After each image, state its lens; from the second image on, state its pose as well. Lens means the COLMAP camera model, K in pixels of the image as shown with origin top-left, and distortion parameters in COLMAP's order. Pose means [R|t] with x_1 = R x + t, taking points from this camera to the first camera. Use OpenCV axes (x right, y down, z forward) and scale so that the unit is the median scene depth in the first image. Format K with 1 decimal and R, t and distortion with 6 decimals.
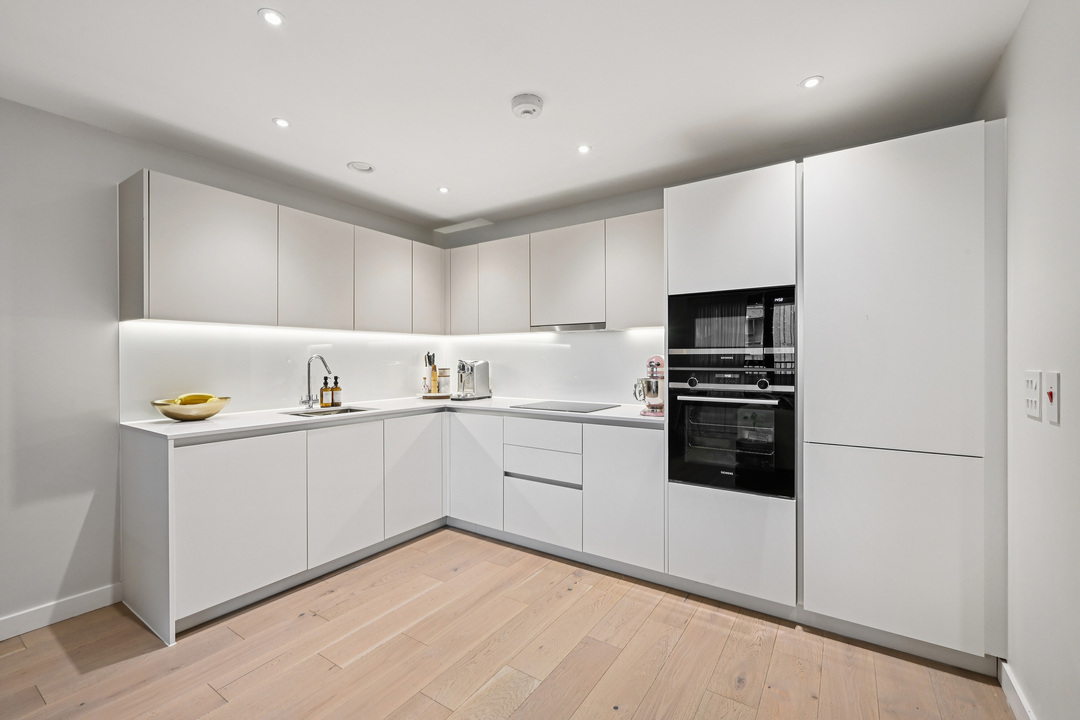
lens RADIAL K [[461.6, 0, 541.7], [0, 461.6, 359.1], [0, 0, 1]] dist [0.000659, 0.000191]
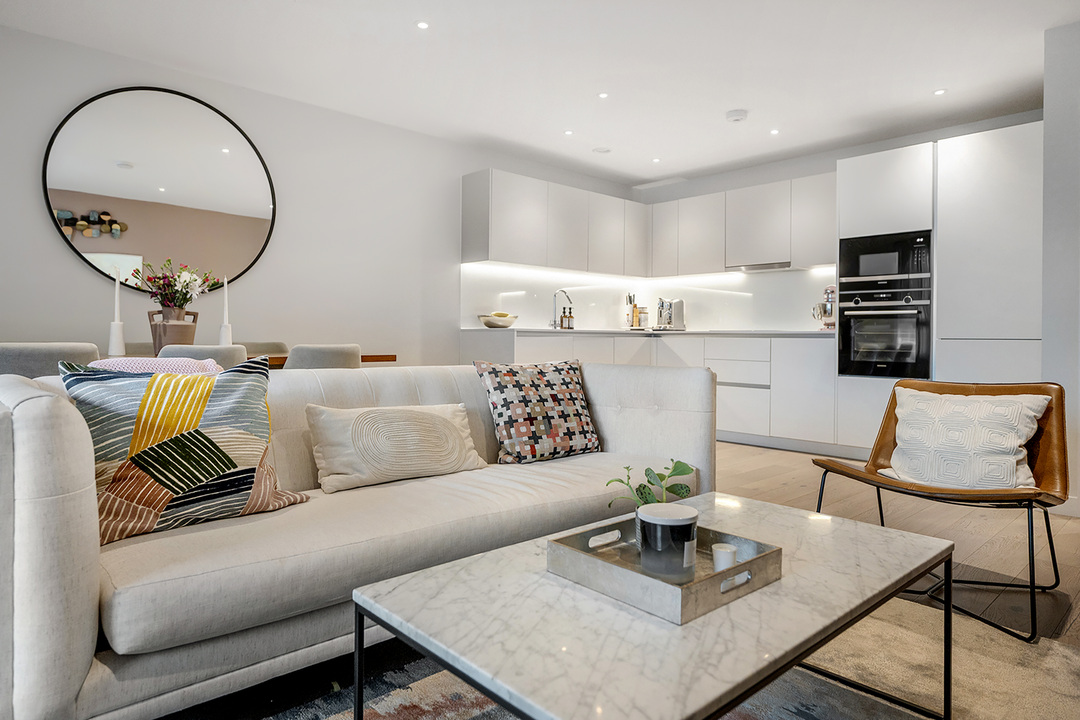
lens RADIAL K [[654.5, 0, 543.9], [0, 654.5, 337.1], [0, 0, 1]] dist [0.001782, -0.000446]
pose [[0.974722, 0.010465, -0.223177, -0.125158], [-0.010911, 0.999940, -0.000768, 0.145524], [0.223156, 0.003184, 0.974778, -0.960162]]
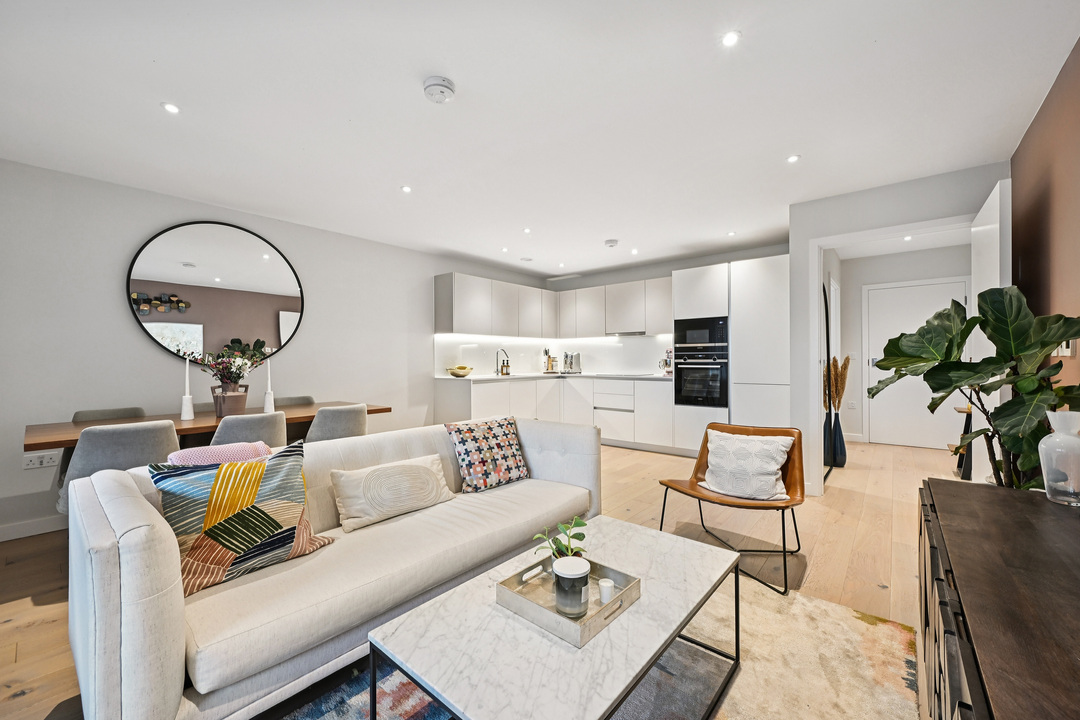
lens RADIAL K [[428.4, 0, 541.8], [0, 428.4, 360.5], [0, 0, 1]] dist [0.002264, -0.000026]
pose [[0.994508, -0.003028, -0.104618, -0.123788], [0.003172, 0.999994, 0.001214, 0.045024], [0.104614, -0.001539, 0.994512, -0.974888]]
